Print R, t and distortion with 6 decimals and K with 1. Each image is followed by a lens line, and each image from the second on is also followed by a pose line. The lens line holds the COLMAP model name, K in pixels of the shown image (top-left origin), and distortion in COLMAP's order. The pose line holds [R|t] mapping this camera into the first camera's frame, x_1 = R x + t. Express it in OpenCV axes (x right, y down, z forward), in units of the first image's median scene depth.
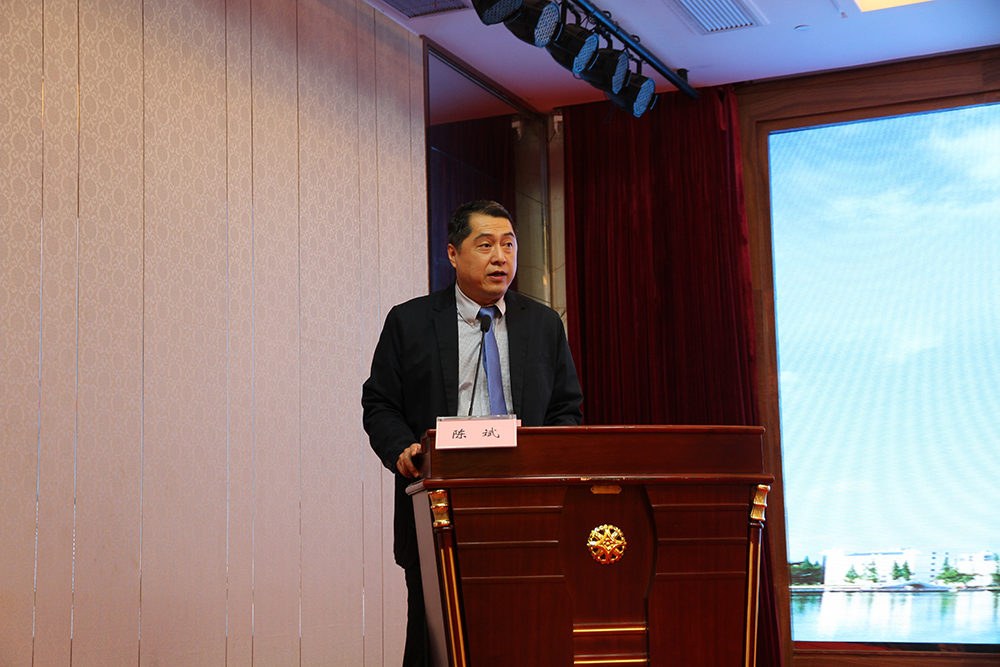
lens RADIAL K [[1558.0, 0, 478.3], [0, 1558.0, 333.3], [0, 0, 1]] dist [0.125088, 0.036722]
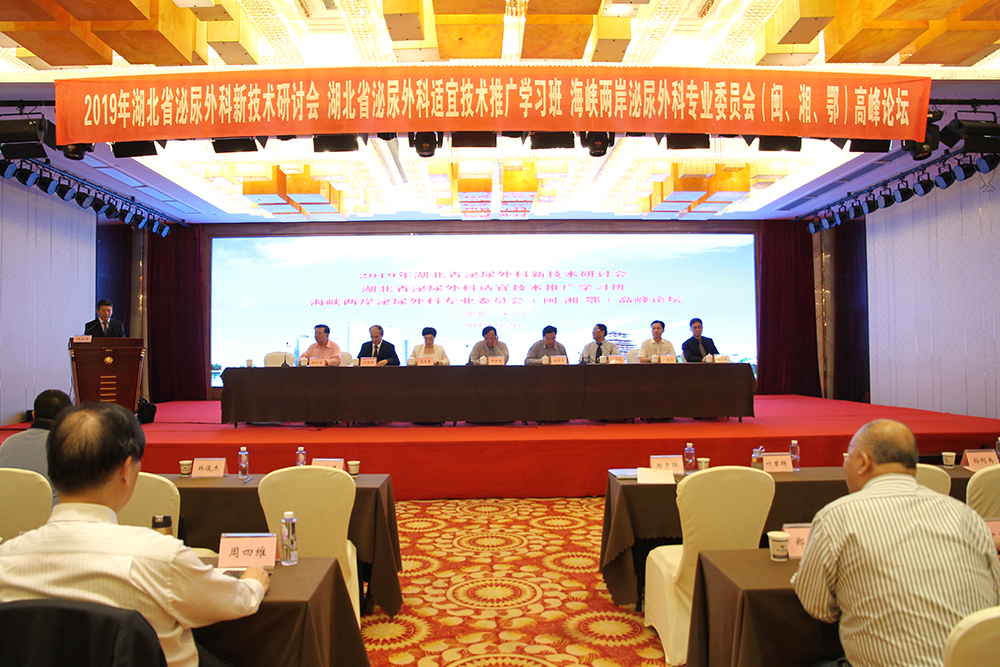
lens RADIAL K [[710.2, 0, 500.0], [0, 710.2, 333.5], [0, 0, 1]] dist [-0.156931, 0.140349]
pose [[0.900773, 0.026217, 0.433498, 0.135377], [-0.069900, 0.993914, 0.085136, -0.123233], [-0.428628, -0.106990, 0.897124, -0.817156]]
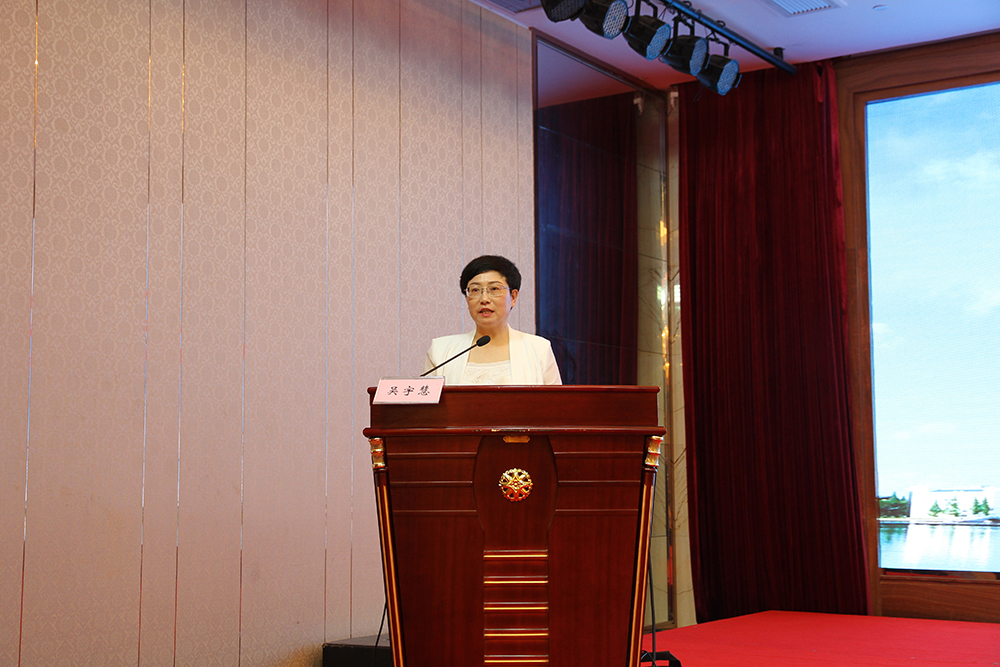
lens RADIAL K [[1422.3, 0, 500.0], [0, 1422.3, 333.5], [0, 0, 1]] dist [0.092387, 0.039519]
pose [[0.987335, -0.000351, -0.158646, 0.122663], [0.006545, 0.999236, 0.038525, -0.011126], [0.158511, -0.039075, 0.986584, -0.033705]]
